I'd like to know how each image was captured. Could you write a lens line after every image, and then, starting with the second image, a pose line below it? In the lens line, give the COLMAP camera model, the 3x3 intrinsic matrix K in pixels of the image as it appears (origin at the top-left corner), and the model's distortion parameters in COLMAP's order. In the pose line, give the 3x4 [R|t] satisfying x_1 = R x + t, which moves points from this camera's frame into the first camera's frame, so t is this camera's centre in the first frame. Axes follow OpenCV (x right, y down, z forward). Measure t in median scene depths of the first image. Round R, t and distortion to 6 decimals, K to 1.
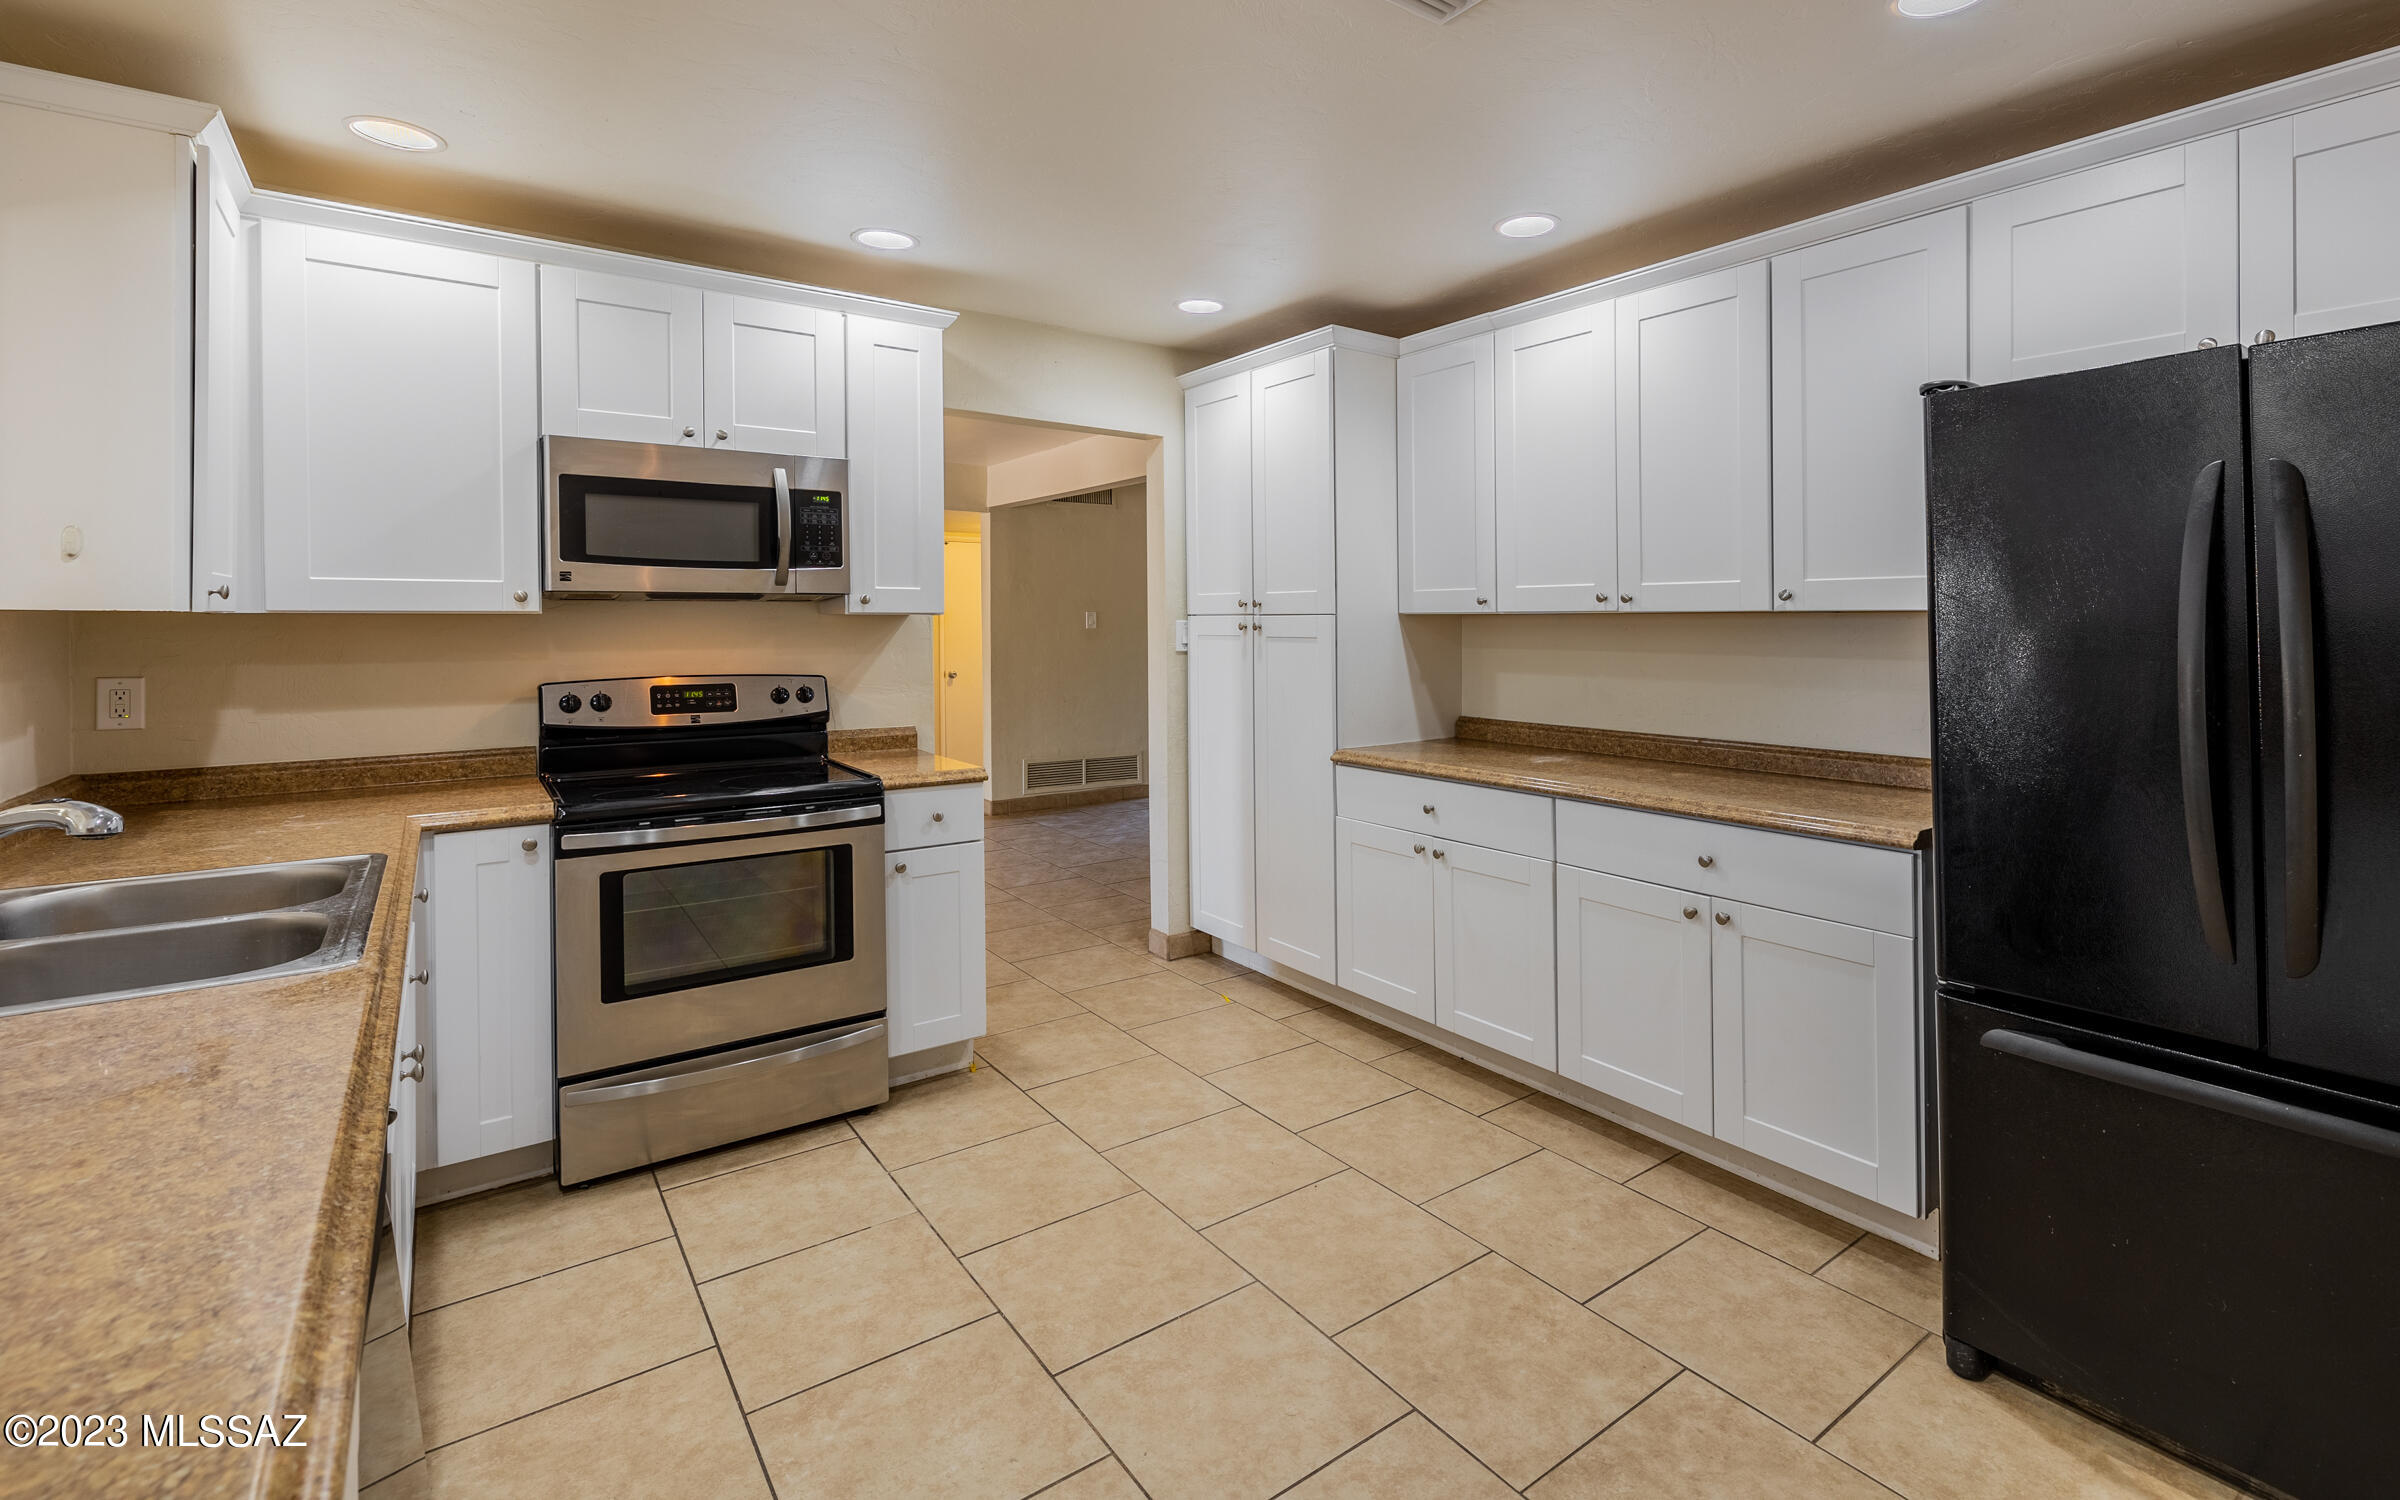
lens RADIAL K [[1072.8, 0, 1203.4], [0, 1072.8, 616.8], [0, 0, 1]] dist [-0.001333, -0.000171]
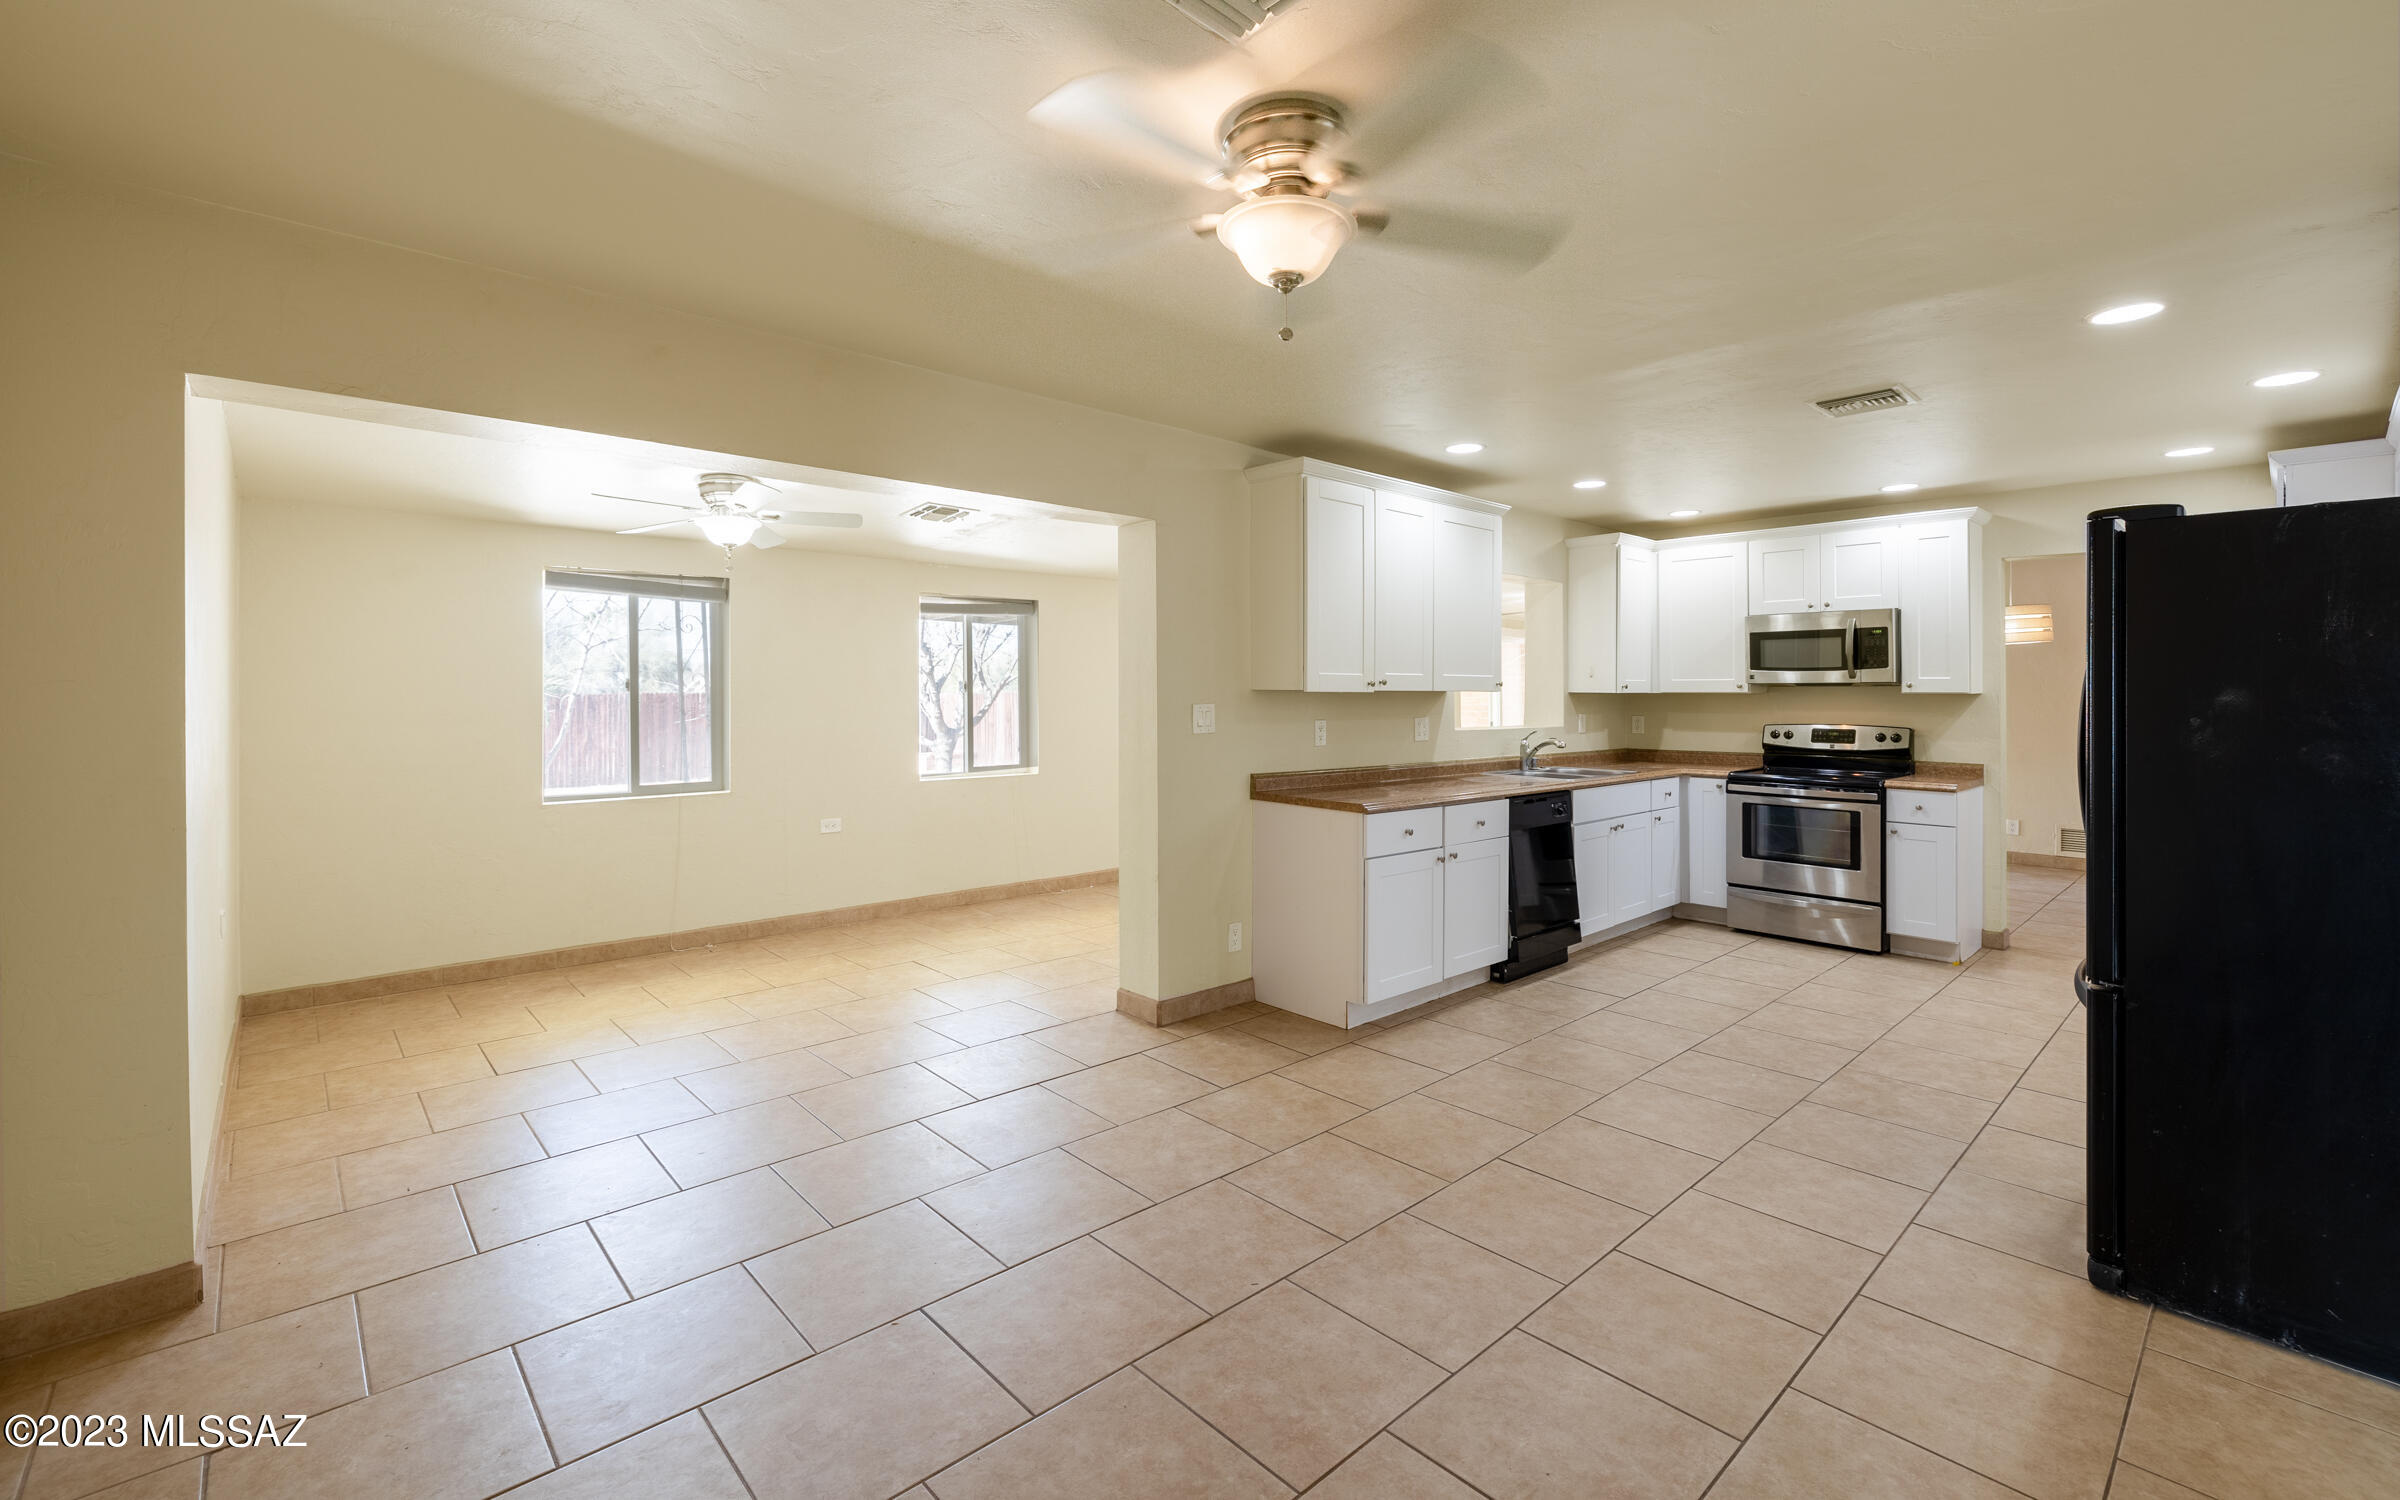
lens RADIAL K [[1051.8, 0, 1208.4], [0, 1051.8, 703.6], [0, 0, 1]] dist [0.001108, -0.000053]
pose [[0.104066, 0.011190, -0.994507, 1.421681], [-0.000038, 0.999937, 0.011248, -0.005507], [0.994570, -0.001132, 0.104060, -0.367785]]
